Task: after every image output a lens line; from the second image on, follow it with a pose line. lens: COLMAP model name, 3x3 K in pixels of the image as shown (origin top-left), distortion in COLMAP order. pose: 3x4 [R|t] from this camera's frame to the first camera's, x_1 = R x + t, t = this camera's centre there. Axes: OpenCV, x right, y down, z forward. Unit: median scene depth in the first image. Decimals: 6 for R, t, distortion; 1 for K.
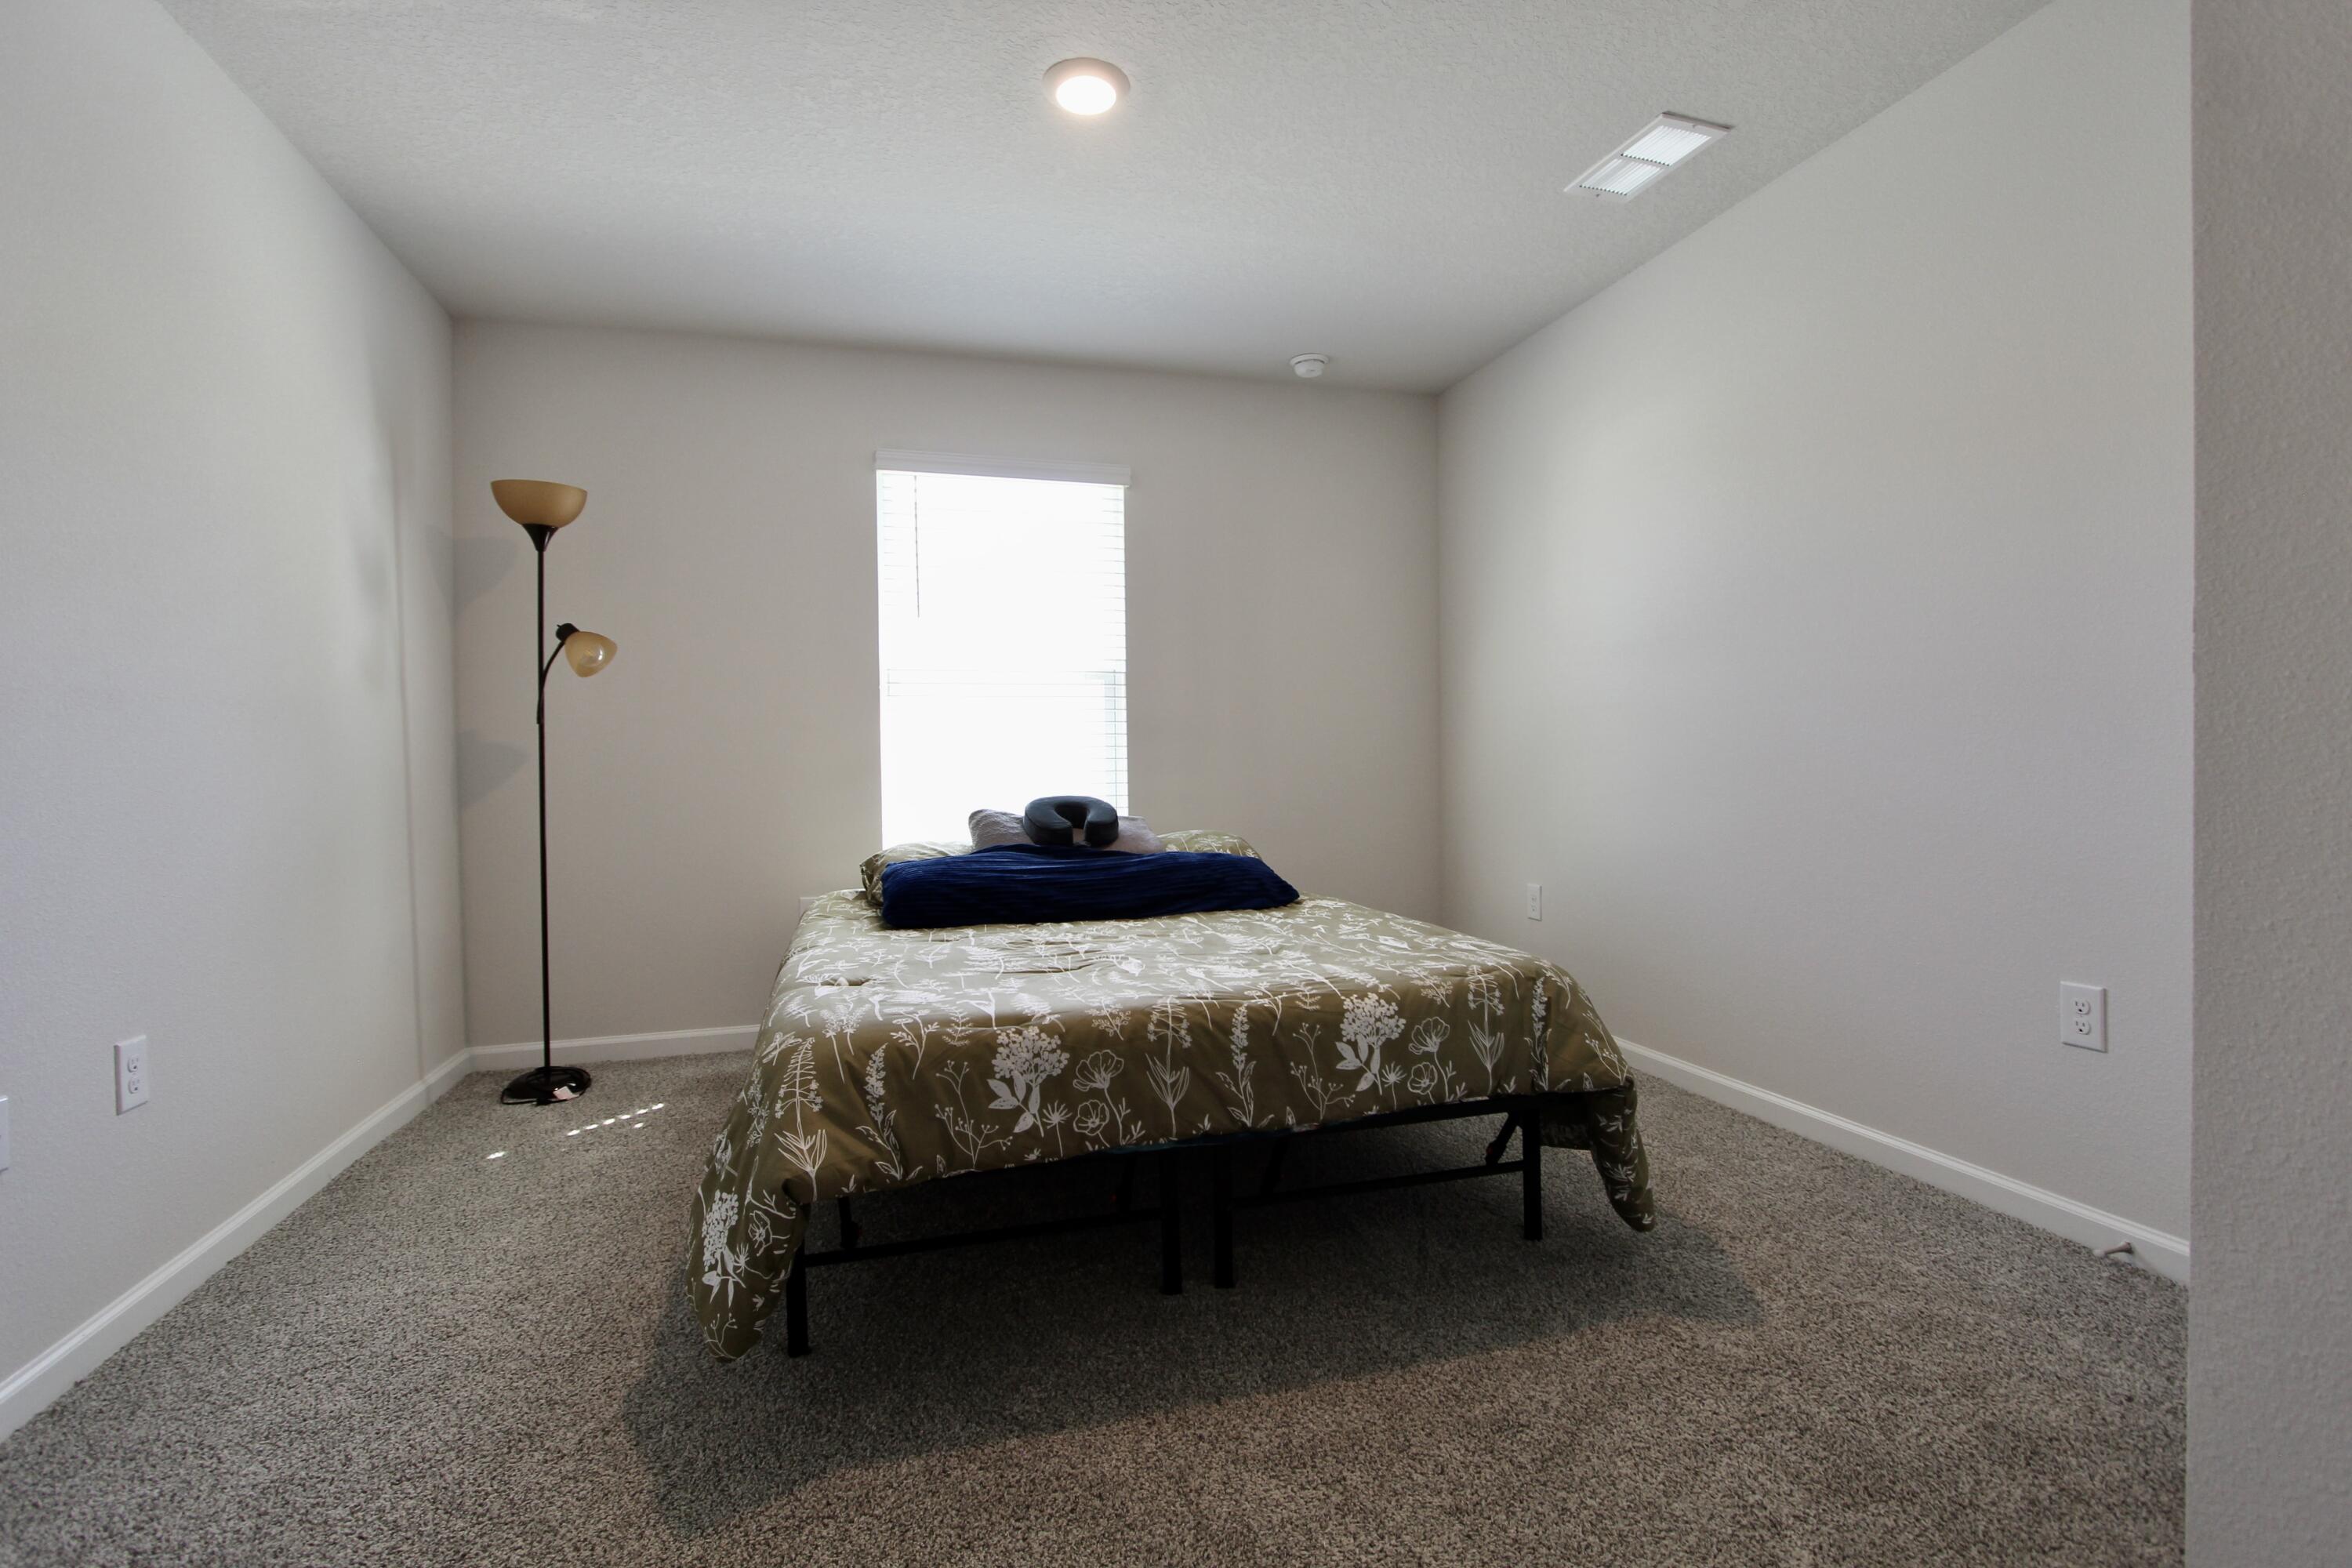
lens RADIAL K [[1097.3, 0, 1182.7], [0, 1097.3, 763.4], [0, 0, 1]] dist [-0.021863, 0.003864]
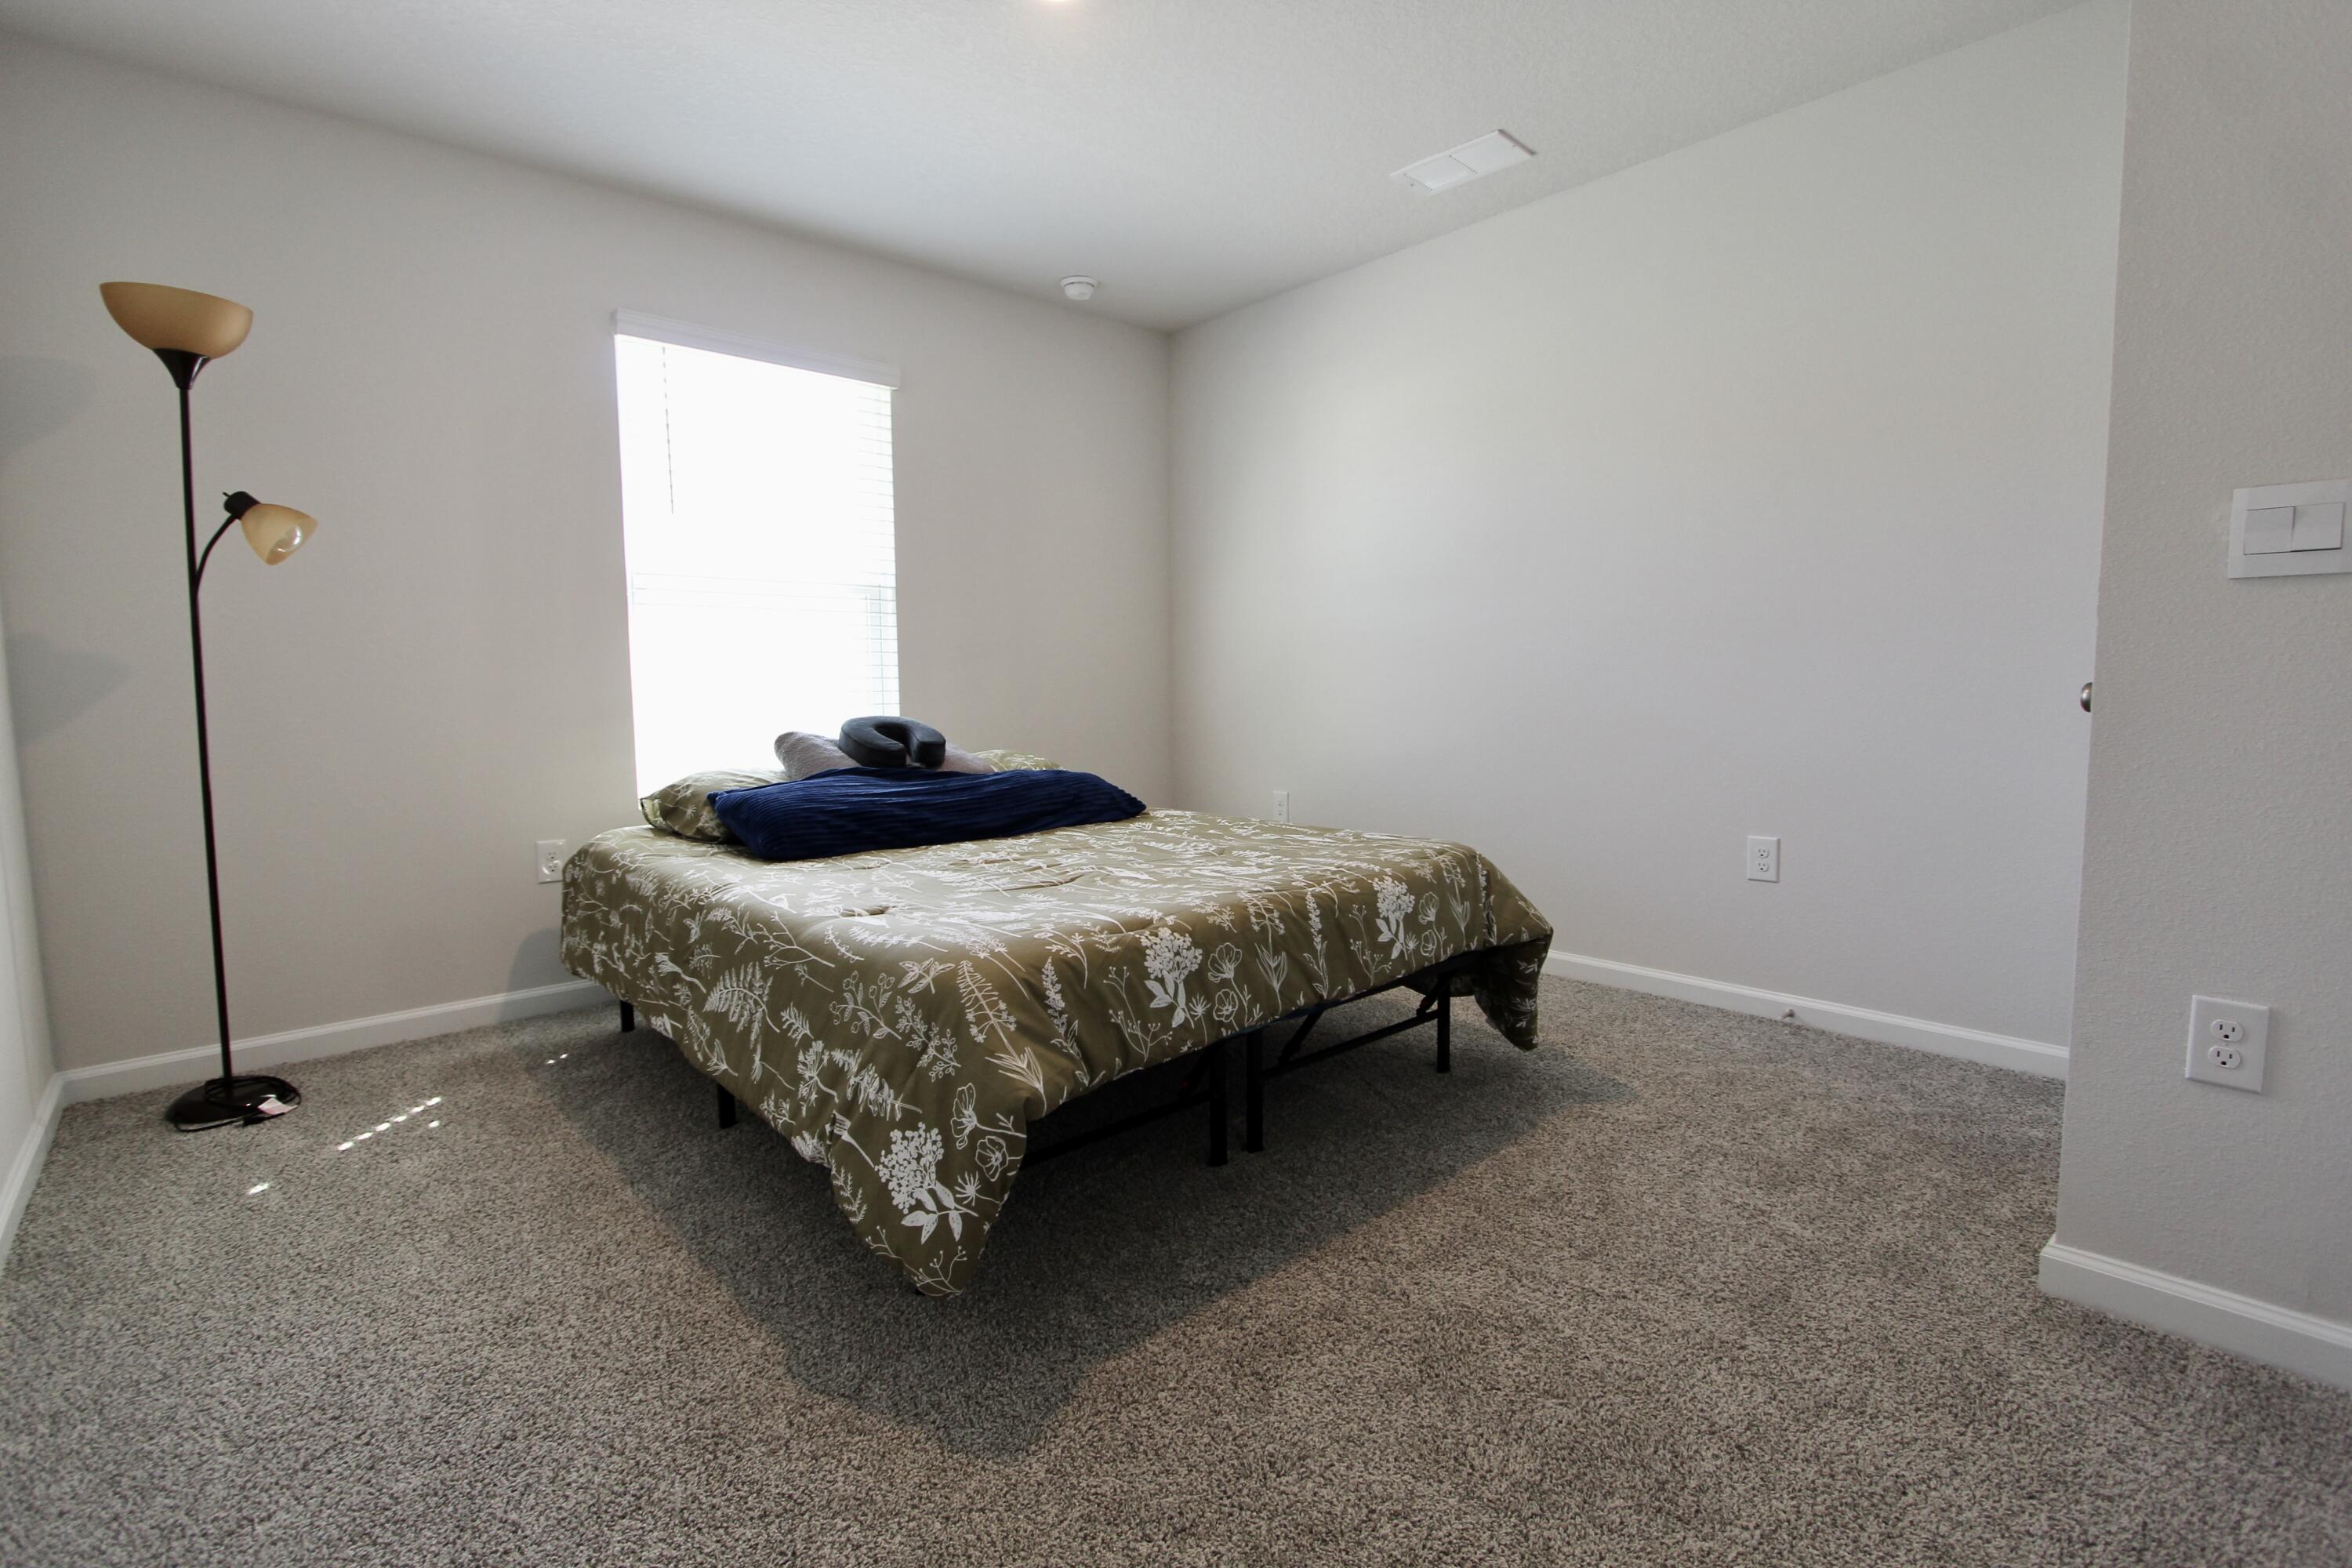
lens RADIAL K [[1097.3, 0, 1177.8], [0, 1097.3, 767.2], [0, 0, 1]] dist [-0.021863, 0.003864]
pose [[0.897205, -0.029980, 0.440594, -0.438907], [-0.000290, 0.997653, 0.068477, 0.012856], [-0.441613, -0.061566, 0.895091, 0.055004]]
